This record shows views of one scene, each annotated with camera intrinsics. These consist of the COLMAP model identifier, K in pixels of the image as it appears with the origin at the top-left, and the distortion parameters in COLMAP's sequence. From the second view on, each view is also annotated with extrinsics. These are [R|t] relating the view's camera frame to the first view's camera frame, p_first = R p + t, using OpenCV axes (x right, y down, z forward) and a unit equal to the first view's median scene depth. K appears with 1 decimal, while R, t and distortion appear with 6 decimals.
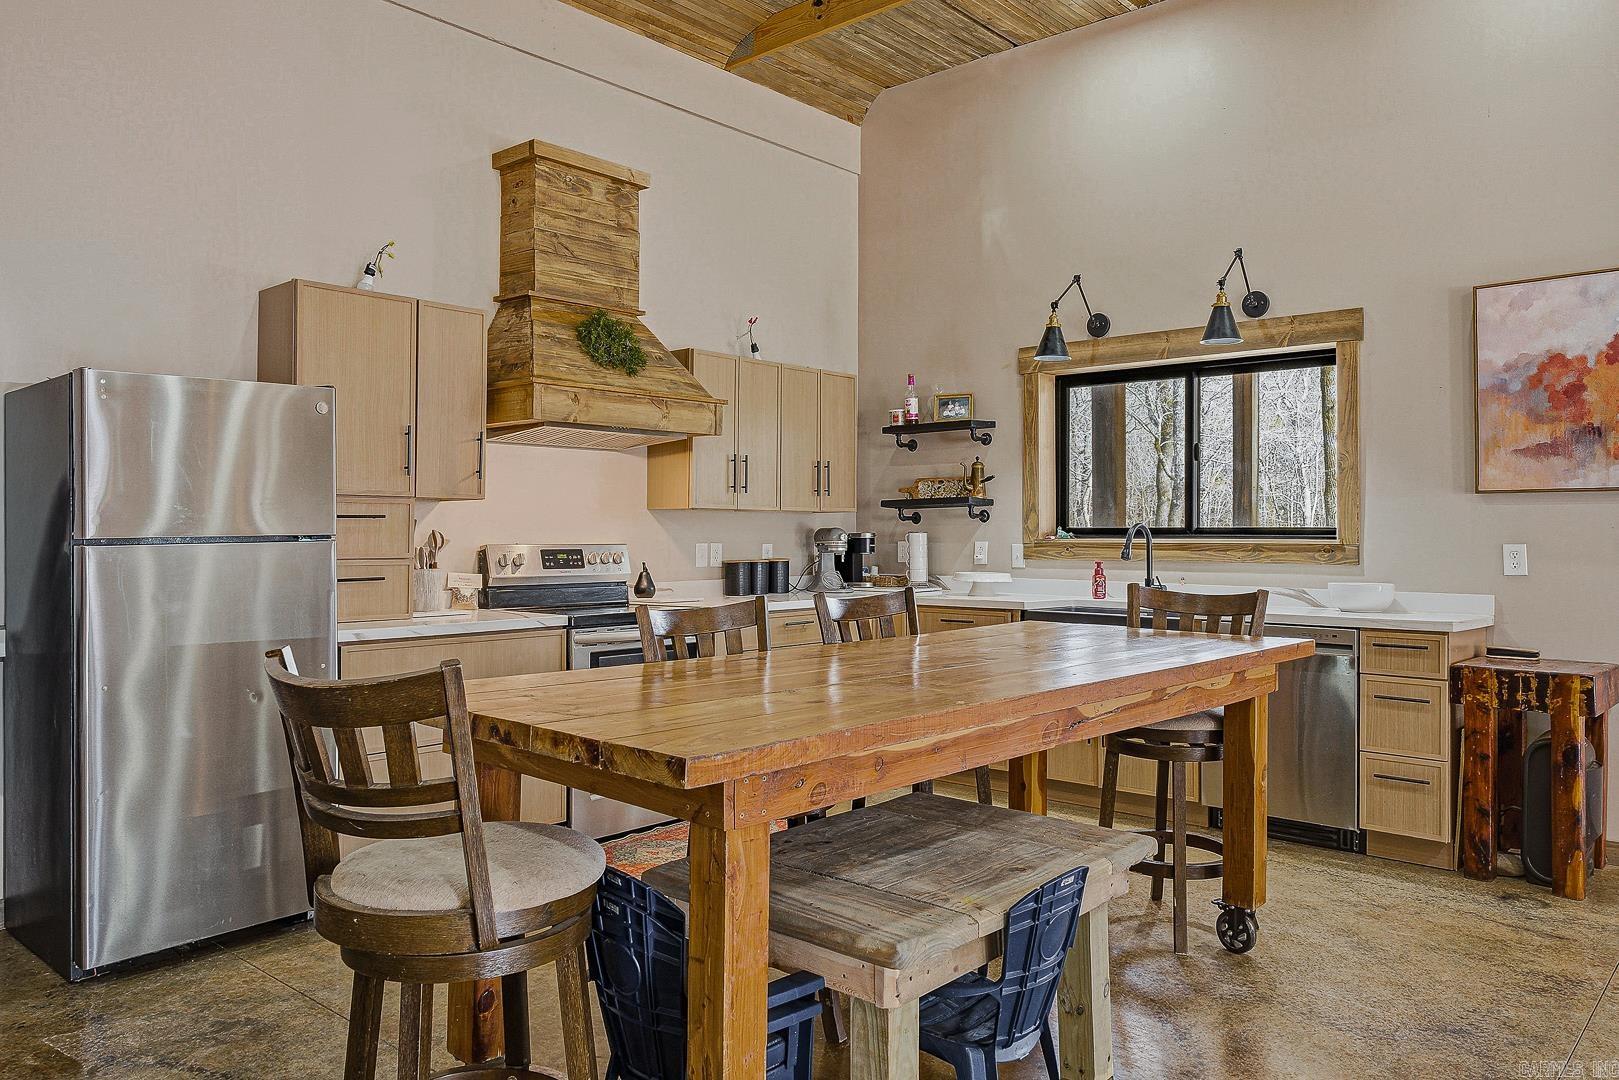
lens RADIAL K [[1135.6, 0, 798.1], [0, 1135.6, 504.1], [0, 0, 1]] dist [-0.001947, -0.001785]
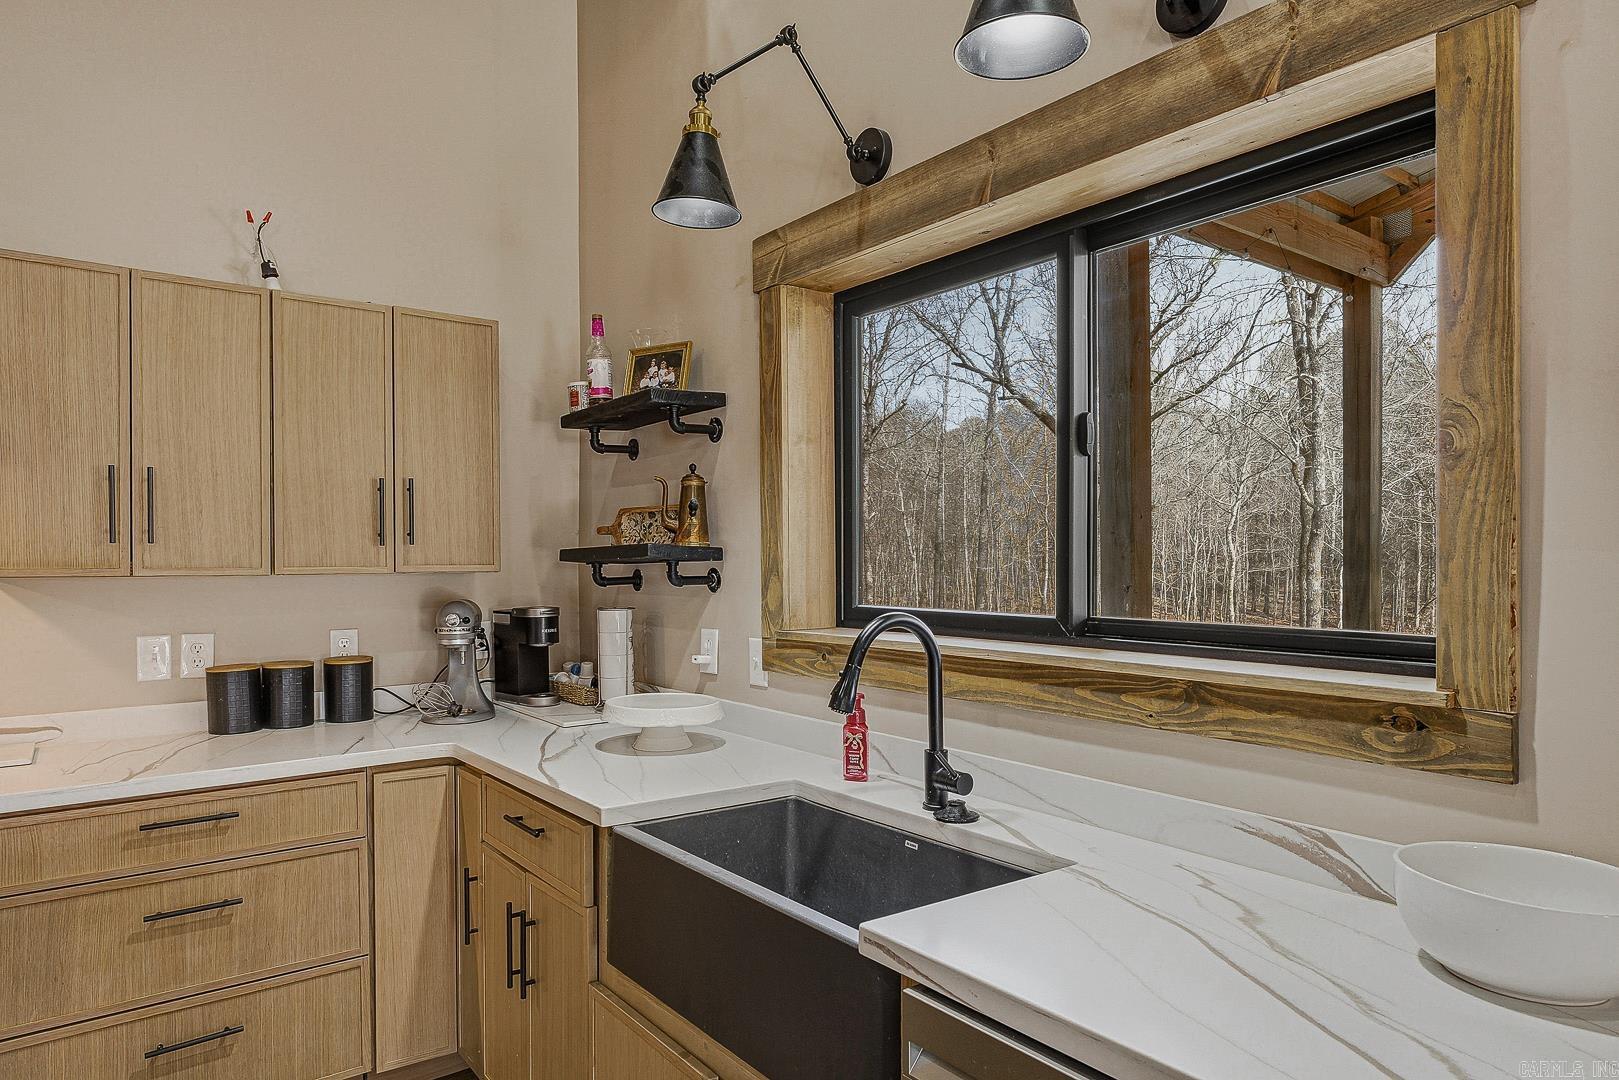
lens RADIAL K [[980.0, 0, 810.3], [0, 980.0, 551.1], [0, 0, 1]] dist [-0.001404, 0.000468]
pose [[0.984186, -0.007256, -0.176988, 0.359450], [0.010195, 0.999825, 0.015703, -0.011300], [0.176844, -0.017259, 0.984088, 0.719664]]
